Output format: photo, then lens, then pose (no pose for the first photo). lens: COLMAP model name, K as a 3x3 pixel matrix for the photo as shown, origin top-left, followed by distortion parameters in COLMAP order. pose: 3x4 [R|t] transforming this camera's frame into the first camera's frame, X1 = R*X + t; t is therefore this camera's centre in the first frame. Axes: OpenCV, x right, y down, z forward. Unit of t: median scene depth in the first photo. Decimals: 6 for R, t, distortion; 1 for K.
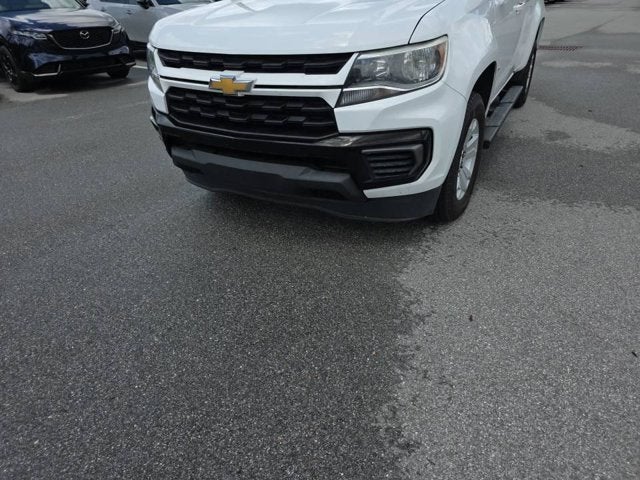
lens RADIAL K [[434.2, 0, 321.7], [0, 434.2, 234.0], [0, 0, 1]] dist [0.055309, -0.051930]
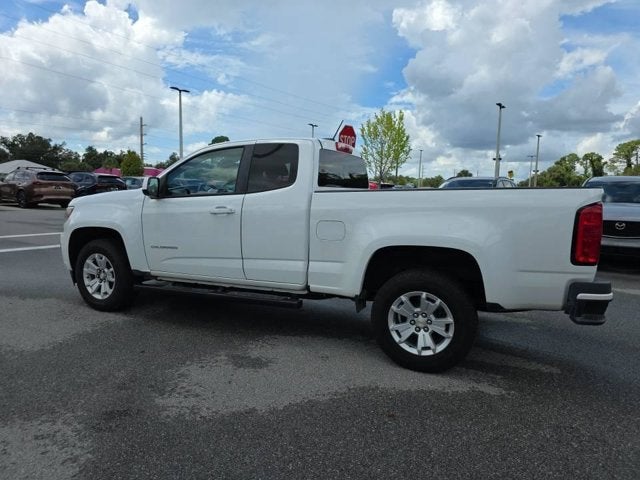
lens RADIAL K [[434.2, 0, 318.4], [0, 434.2, 237.1], [0, 0, 1]] dist [0.055309, -0.051930]
pose [[0.064682, 0.142696, -0.987651, 2.683204], [-0.499211, 0.861605, 0.091791, -1.156673], [0.864063, 0.487109, 0.126966, 1.863044]]
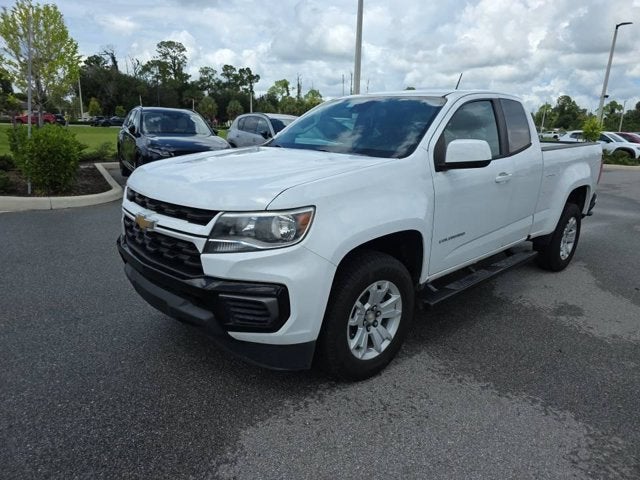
lens RADIAL K [[434.2, 0, 324.3], [0, 434.2, 232.5], [0, 0, 1]] dist [0.055309, -0.051930]
pose [[0.950121, 0.139430, -0.278981, 0.594963], [-0.207321, 0.950616, -0.230969, -0.135325], [0.233000, 0.277287, 0.932107, 0.003940]]
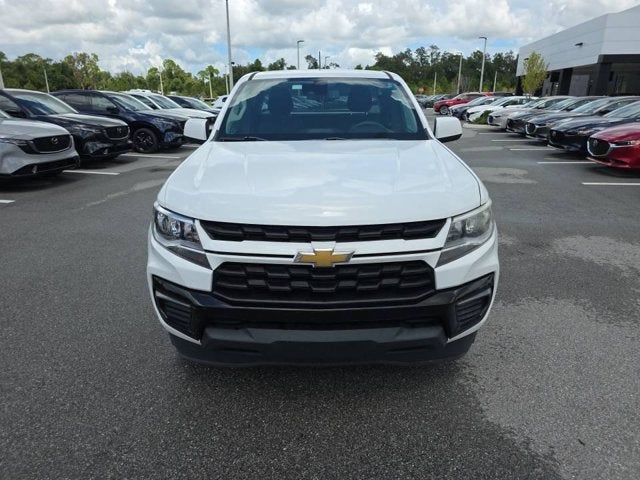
lens RADIAL K [[435.9, 0, 319.2], [0, 435.9, 233.8], [0, 0, 1]] dist [0.049500, -0.045636]
pose [[0.881389, -0.113145, 0.458641, -0.629173], [0.205897, 0.965830, -0.157414, -0.243042], [-0.425159, 0.233176, 0.874568, 0.180449]]
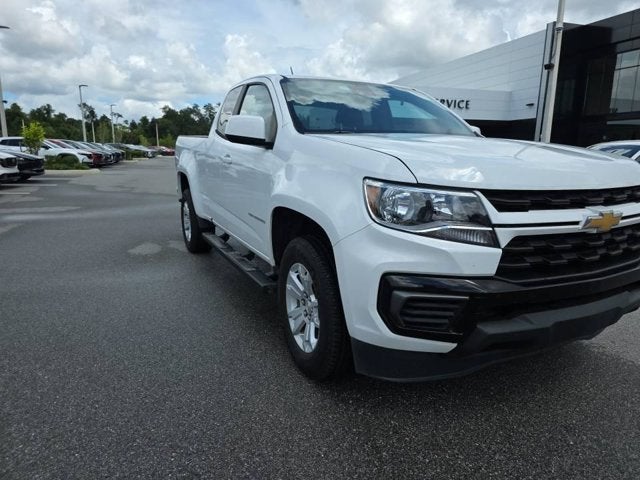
lens RADIAL K [[434.2, 0, 322.9], [0, 434.2, 246.9], [0, 0, 1]] dist [0.055309, -0.051930]
pose [[0.572348, -0.133070, 0.809142, -1.258951], [0.366566, 0.924184, -0.107301, -0.402711], [-0.733517, 0.358017, 0.577734, 0.911489]]
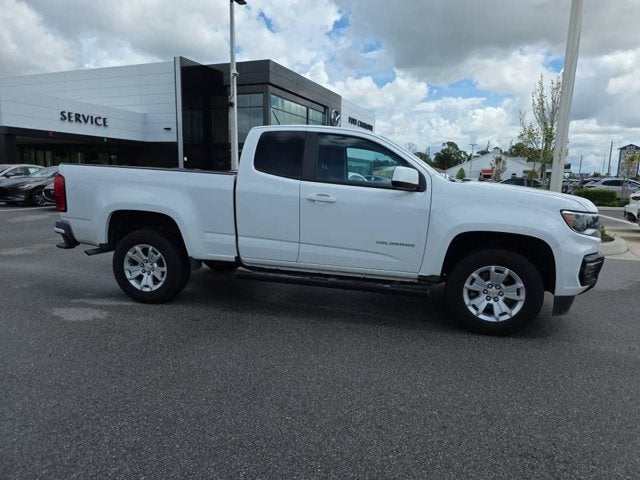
lens RADIAL K [[438.7, 0, 322.5], [0, 438.7, 245.3], [0, 0, 1]] dist [0.054525, -0.048949]
pose [[-0.250786, -0.120829, 0.960472, -1.938474], [0.452562, 0.862445, 0.226664, -1.309127], [-0.855742, 0.491517, -0.161606, 2.481735]]
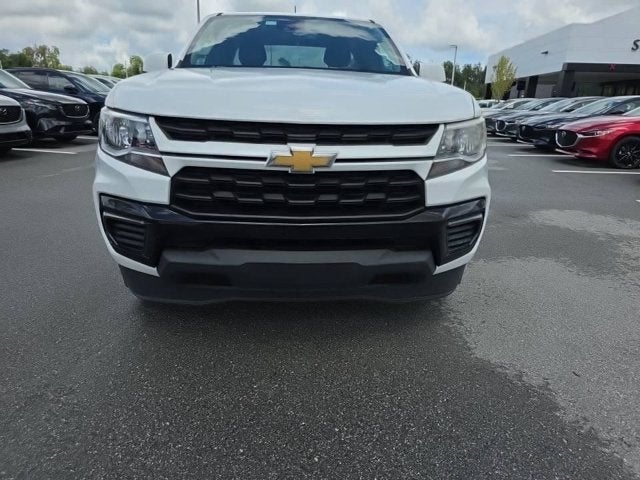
lens RADIAL K [[434.2, 0, 327.1], [0, 434.2, 245.0], [0, 0, 1]] dist [0.055309, -0.051930]
pose [[0.841906, -0.112110, 0.527850, -0.603426], [0.209752, 0.969248, -0.128691, -0.075652], [-0.497190, 0.219063, 0.839532, 0.334834]]
